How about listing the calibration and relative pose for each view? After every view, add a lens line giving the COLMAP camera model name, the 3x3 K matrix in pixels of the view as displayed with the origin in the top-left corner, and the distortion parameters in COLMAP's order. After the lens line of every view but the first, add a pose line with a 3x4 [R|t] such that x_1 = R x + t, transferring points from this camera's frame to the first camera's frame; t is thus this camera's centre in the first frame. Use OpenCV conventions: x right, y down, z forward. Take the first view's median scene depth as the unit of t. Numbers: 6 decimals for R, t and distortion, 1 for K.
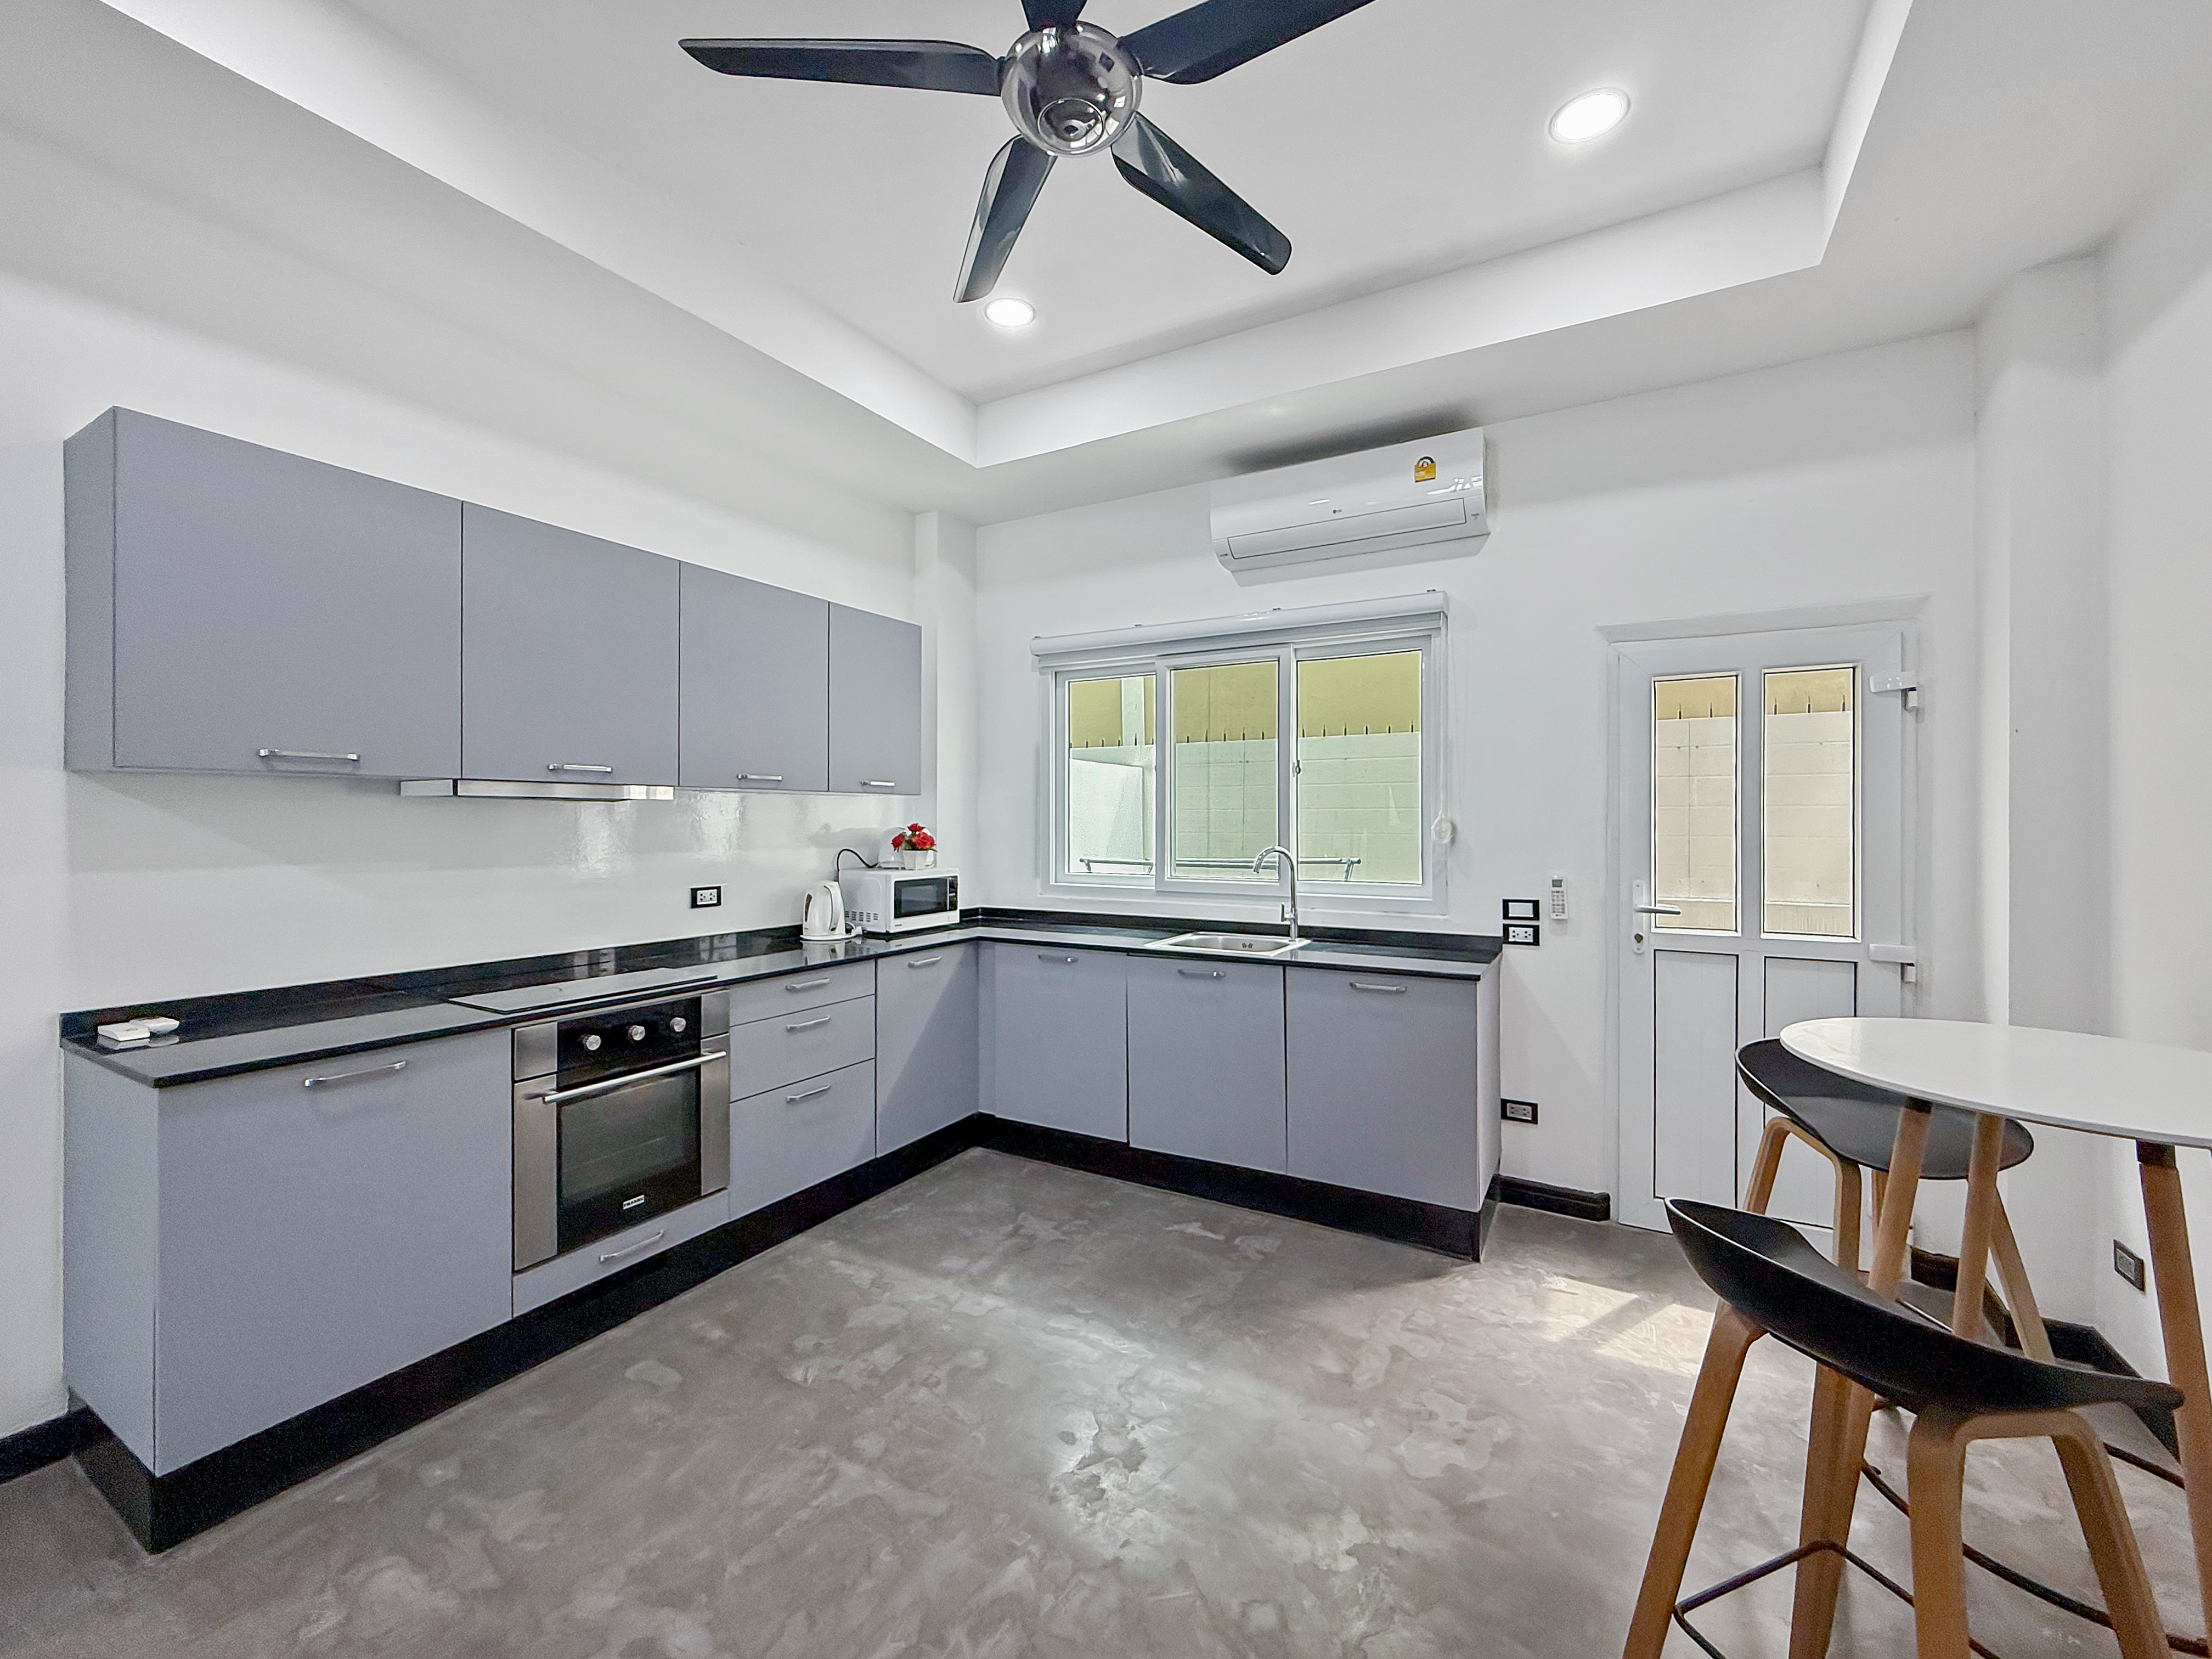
lens RADIAL K [[902.6, 0, 1120.0], [0, 902.6, 827.0], [0, 0, 1]] dist [0.002453, 0.000193]
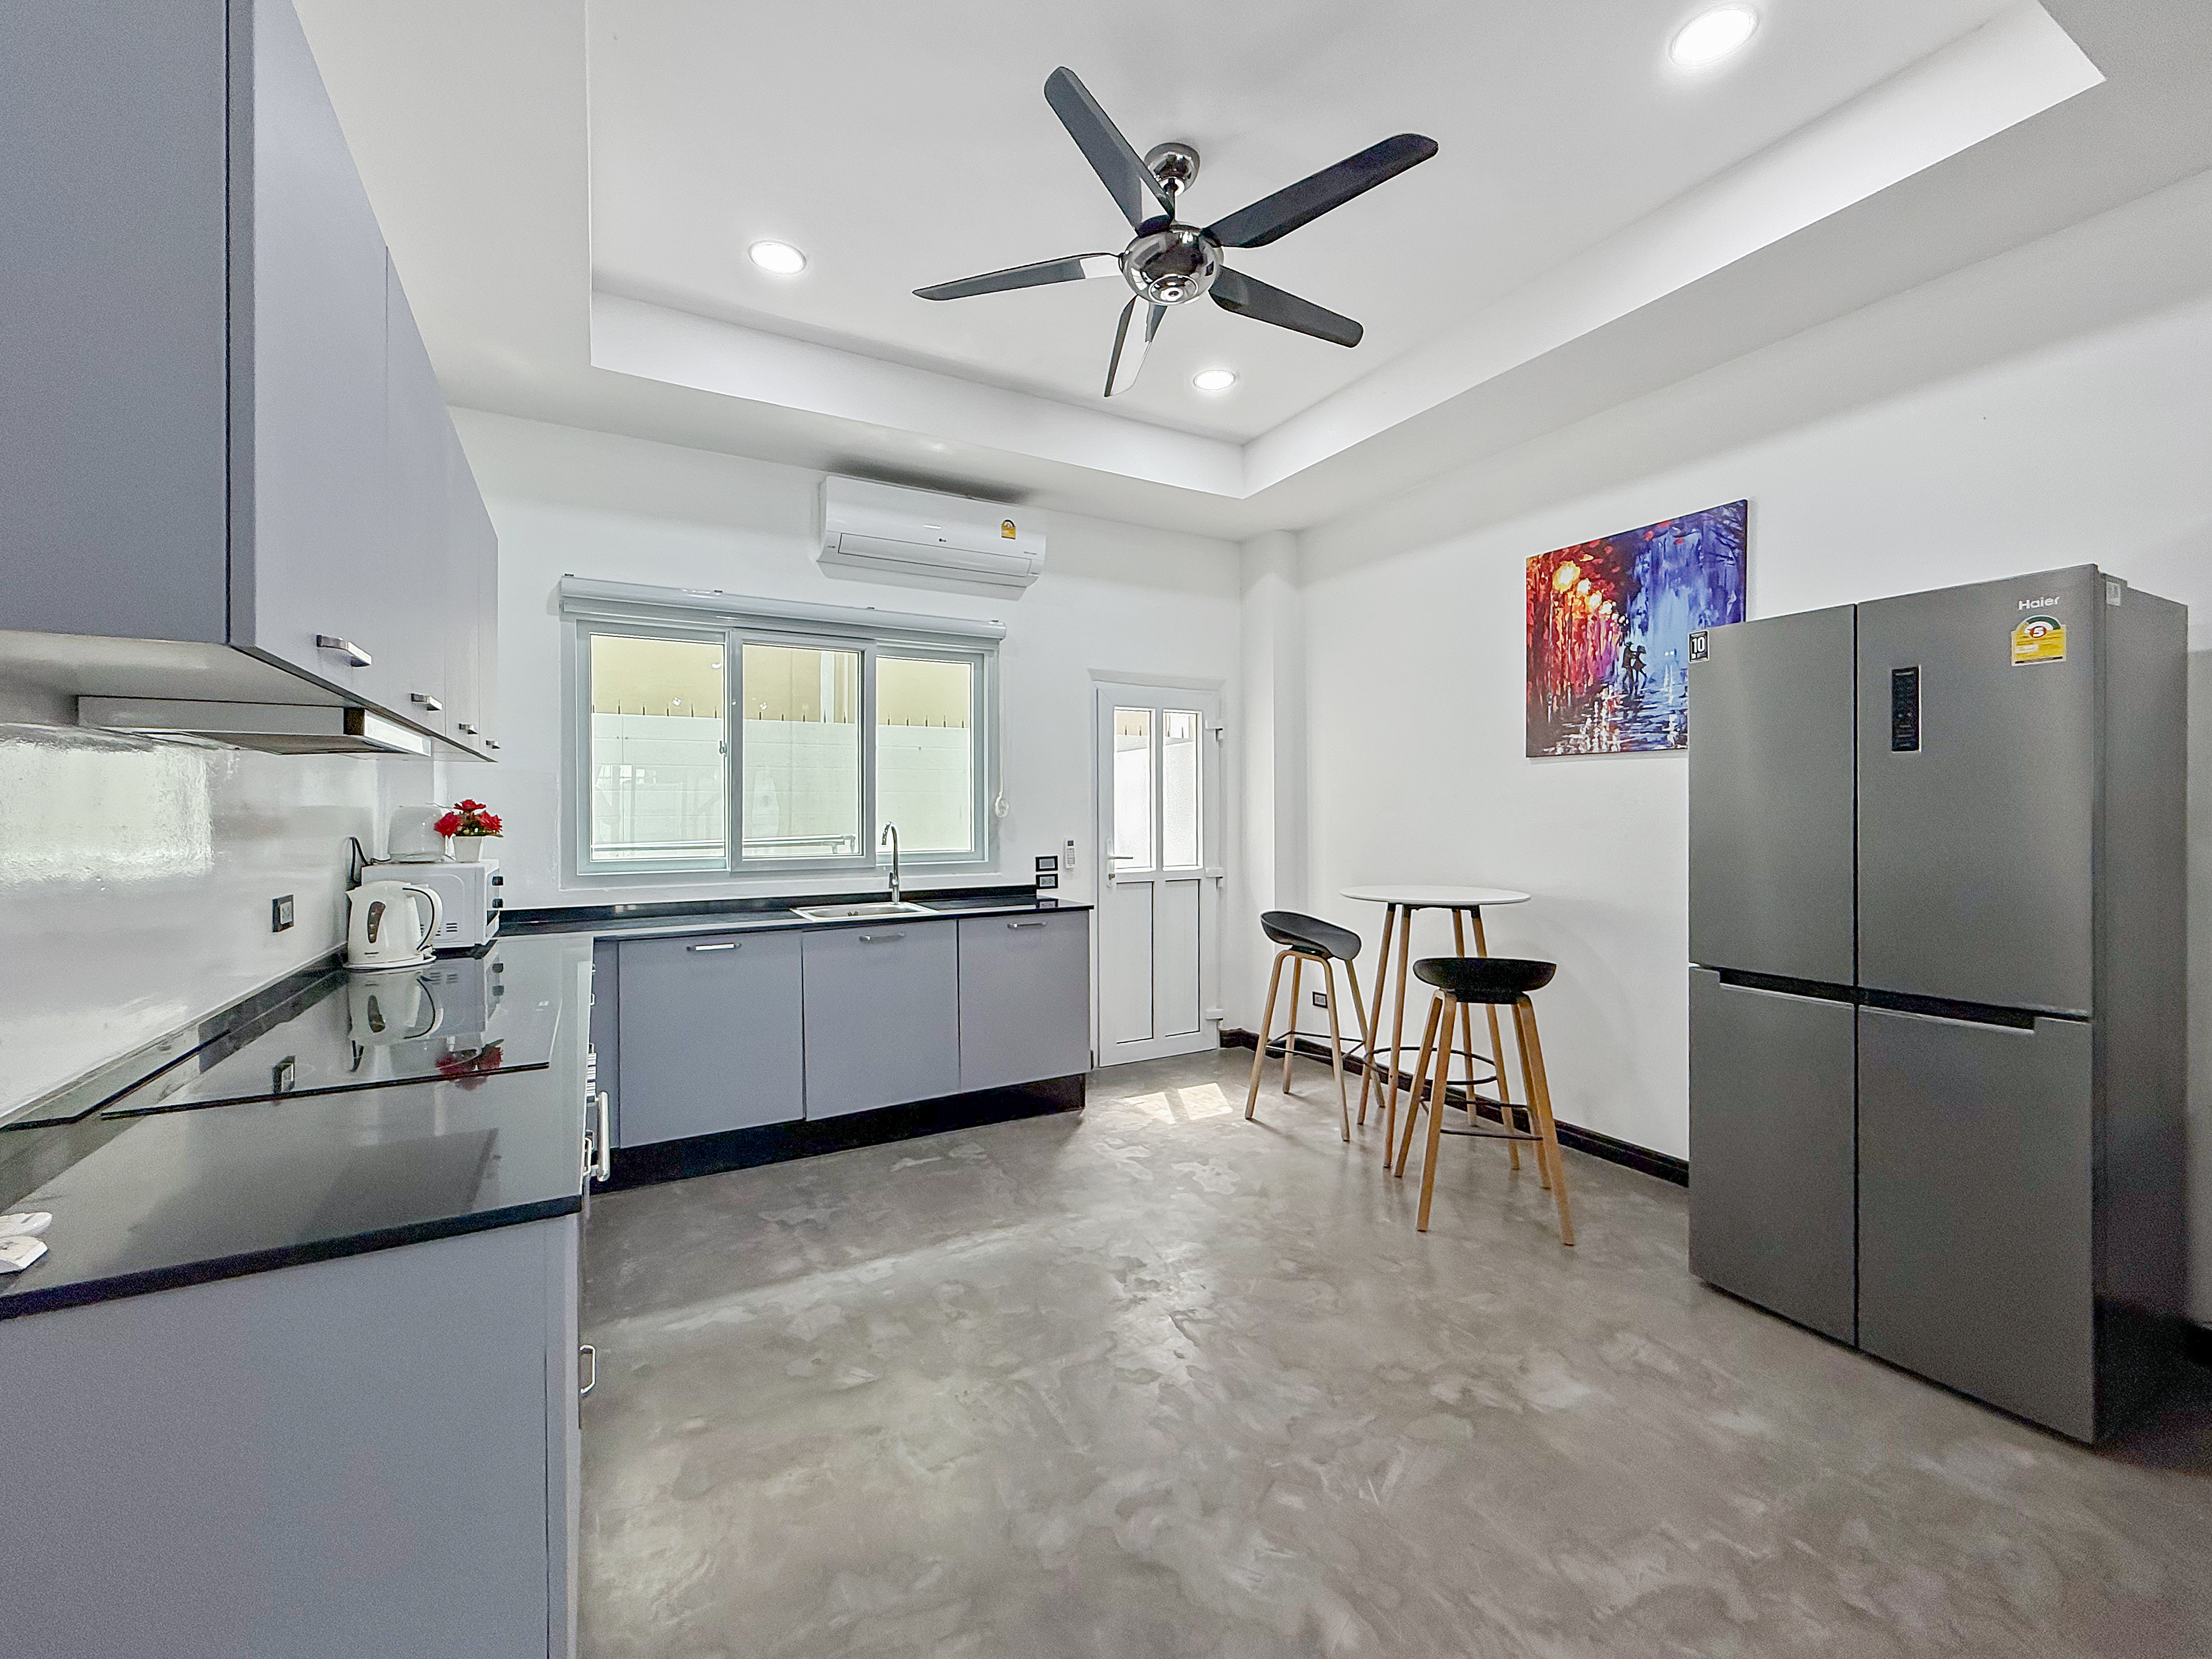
lens RADIAL K [[902.6, 0, 1107.7], [0, 902.6, 816.4], [0, 0, 1]] dist [0.002453, 0.000193]
pose [[0.523743, -0.008432, 0.851835, -0.755829], [0.009747, 0.999945, 0.003906, 0.016067], [-0.851821, 0.006257, 0.523796, 0.210750]]
